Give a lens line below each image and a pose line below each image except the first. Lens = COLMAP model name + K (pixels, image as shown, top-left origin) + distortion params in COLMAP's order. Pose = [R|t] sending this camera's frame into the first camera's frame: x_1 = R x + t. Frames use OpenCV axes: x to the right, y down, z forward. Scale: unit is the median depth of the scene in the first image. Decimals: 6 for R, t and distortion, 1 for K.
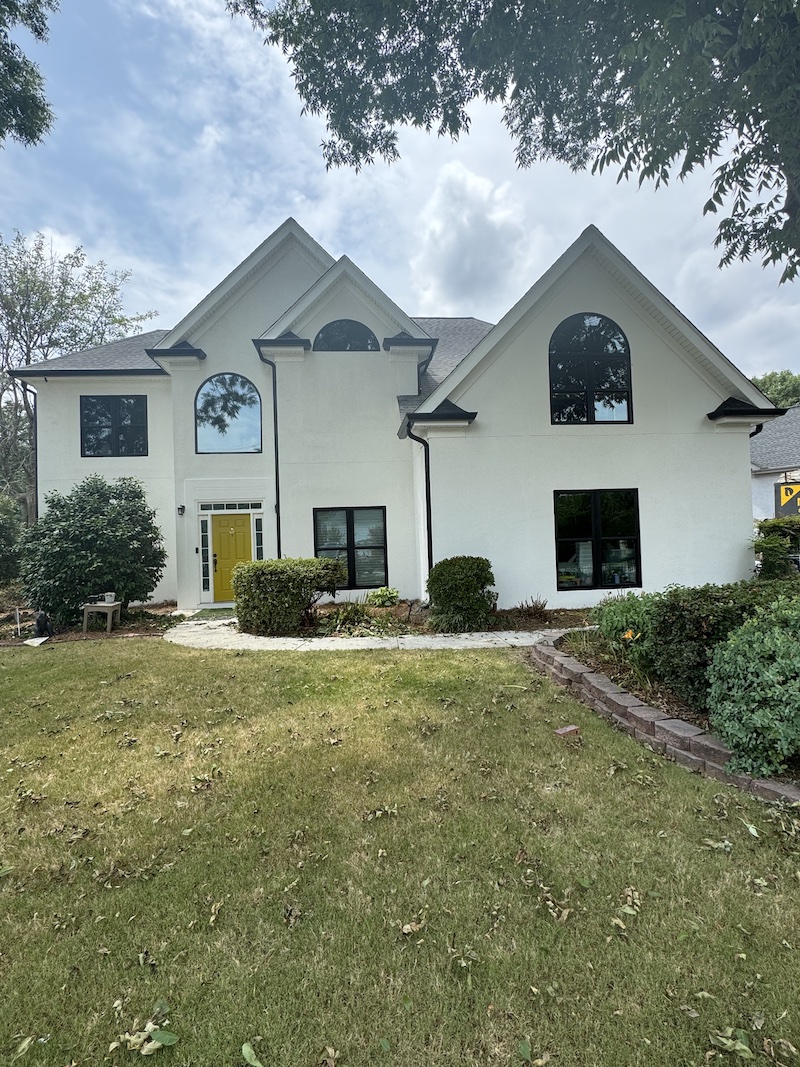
lens RADIAL K [[524.2, 0, 400.0], [0, 524.2, 533.5], [0, 0, 1]] dist [0.001172, 0.000447]
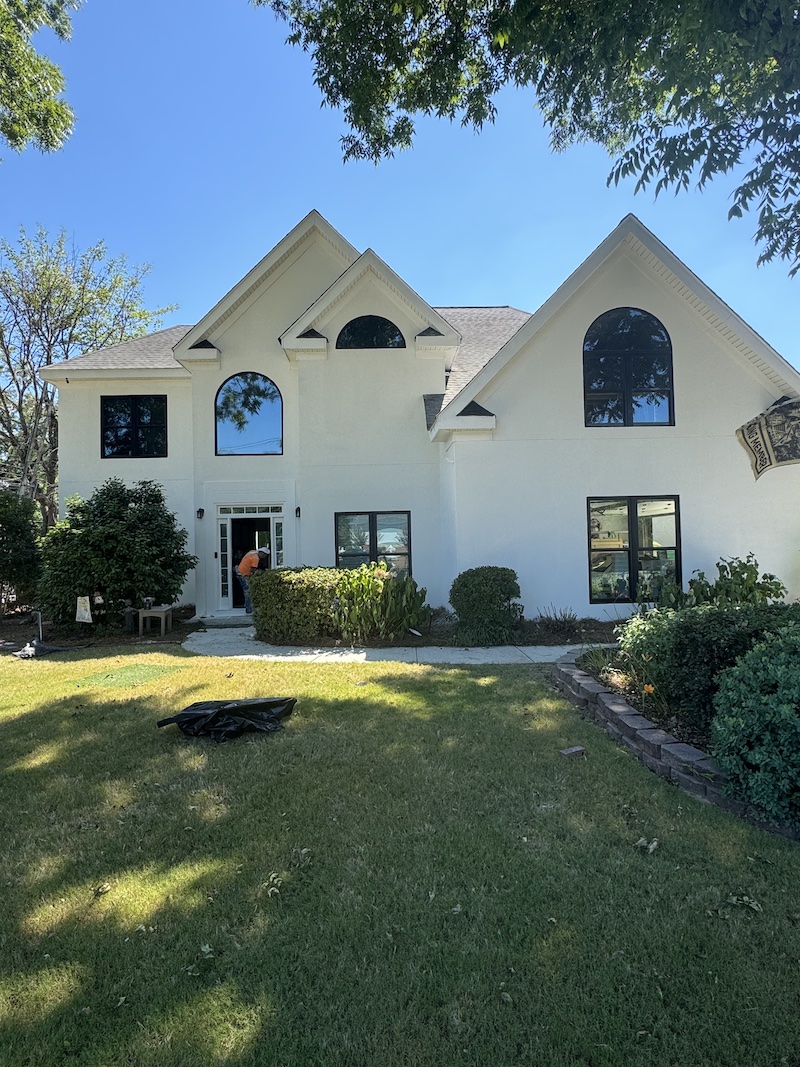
lens RADIAL K [[571.3, 0, 400.0], [0, 571.3, 533.5], [0, 0, 1]] dist [-0.000805, 0.000071]
pose [[0.998096, 0.008014, -0.061155, 0.022139], [-0.007870, 0.999966, 0.002597, -0.016501], [0.061173, -0.002111, 0.998125, -0.044157]]
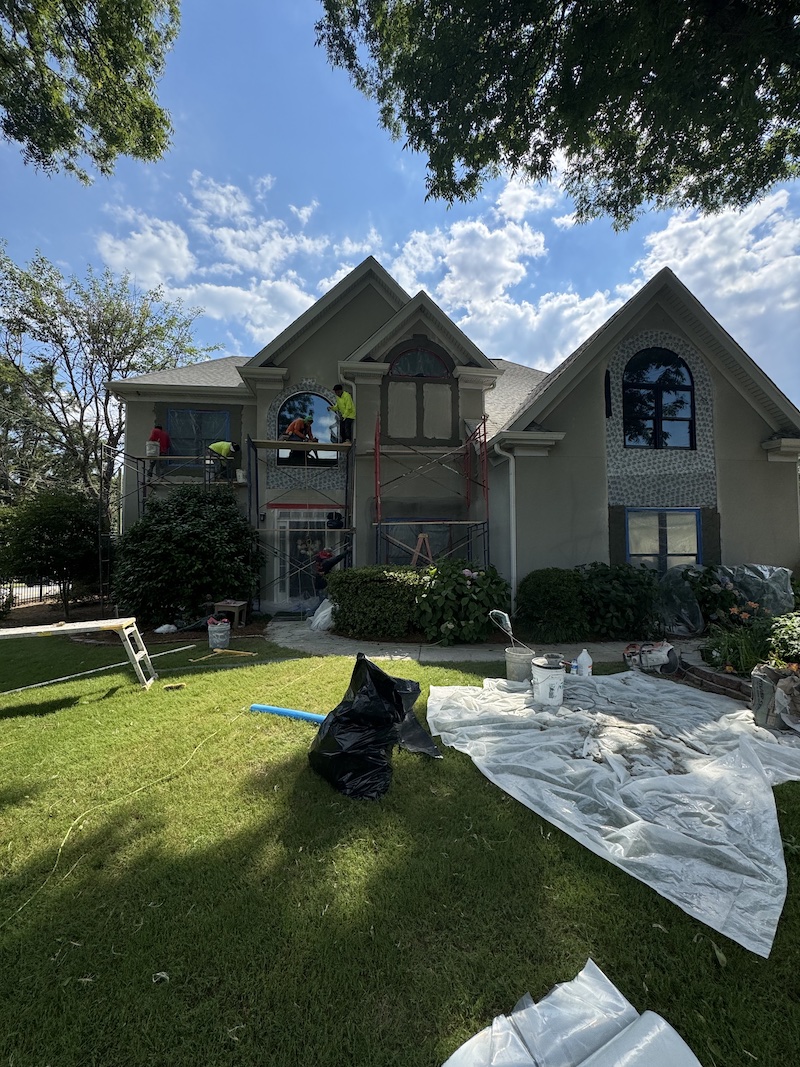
lens RADIAL K [[430.3, 0, 401.6], [0, 430.3, 530.5], [0, 0, 1]] dist [-0.000249, 0.000193]
pose [[0.999219, 0.029647, 0.026129, -0.190374], [-0.028899, 0.999174, -0.028563, 0.001026], [-0.026954, 0.027786, 0.999250, 0.134147]]
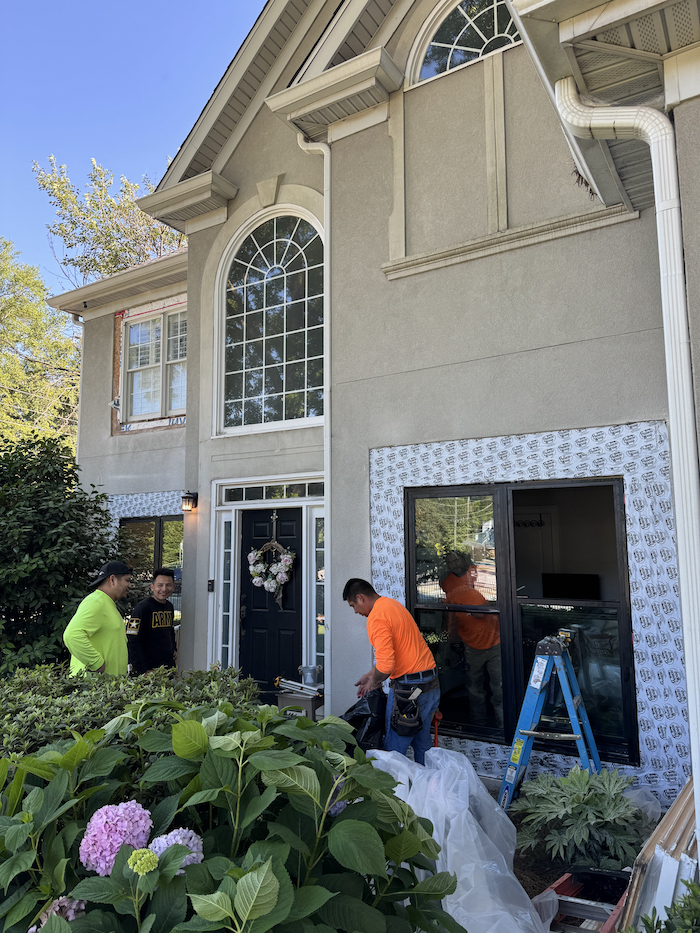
lens RADIAL K [[654.1, 0, 350.0], [0, 654.1, 466.5], [0, 0, 1]] dist [0.102795, -0.133215]
pose [[0.795083, -0.049308, -0.604493, 0.101754], [-0.008434, 0.995694, -0.092311, -0.026963], [0.606442, 0.078493, 0.791244, 0.736672]]
